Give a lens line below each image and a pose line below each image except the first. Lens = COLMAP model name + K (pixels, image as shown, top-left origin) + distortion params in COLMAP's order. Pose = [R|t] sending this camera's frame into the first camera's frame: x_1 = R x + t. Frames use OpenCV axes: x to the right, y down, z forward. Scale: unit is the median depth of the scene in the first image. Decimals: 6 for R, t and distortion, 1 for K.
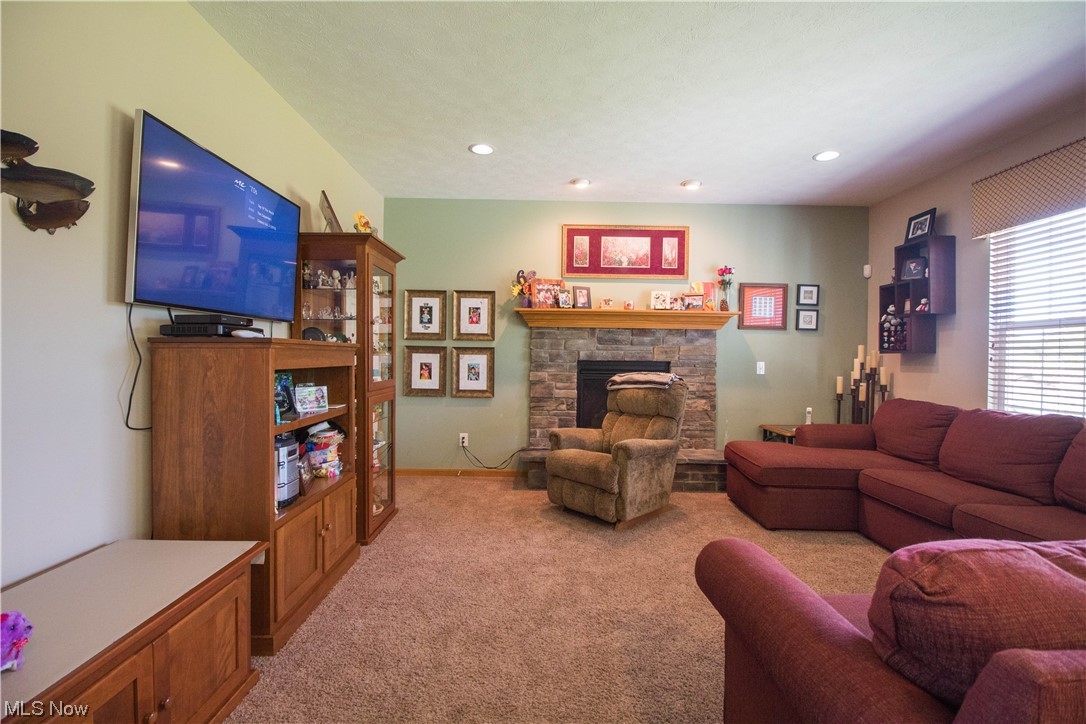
lens RADIAL K [[508.2, 0, 548.3], [0, 508.2, 361.0], [0, 0, 1]] dist [-0.002298, -0.000797]
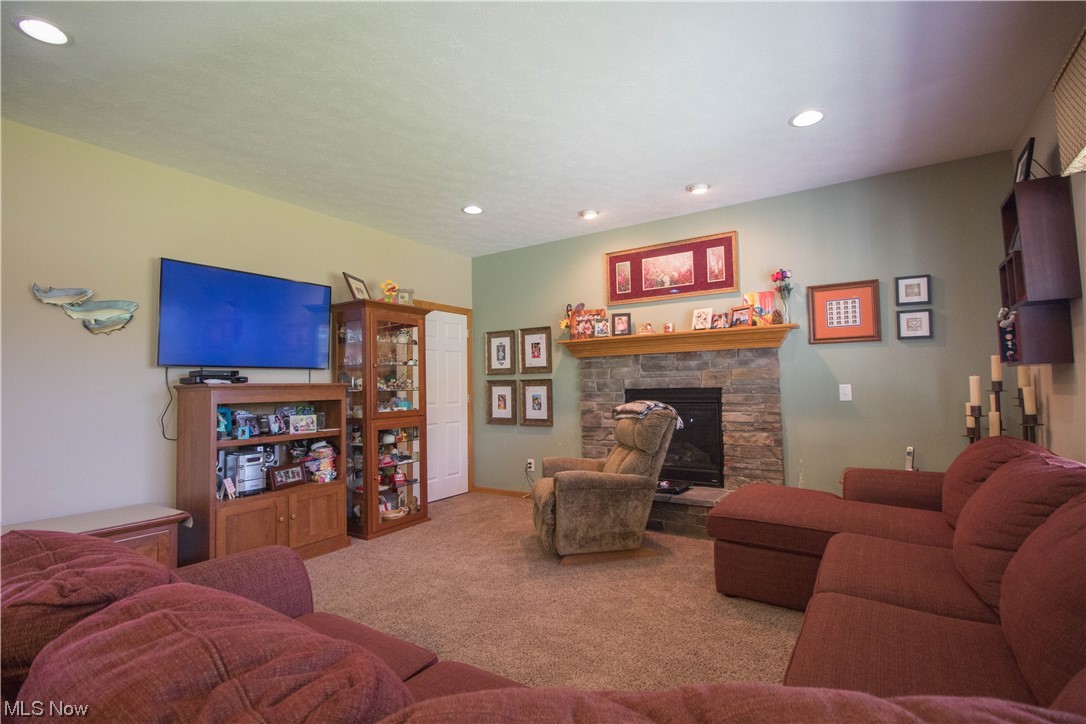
lens RADIAL K [[508.2, 0, 548.3], [0, 508.2, 361.0], [0, 0, 1]] dist [-0.002298, -0.000797]
pose [[0.827308, -0.057231, -0.558826, 0.484320], [0.024523, 0.997528, -0.065855, 0.005691], [0.561213, 0.040778, 0.826666, 0.115783]]
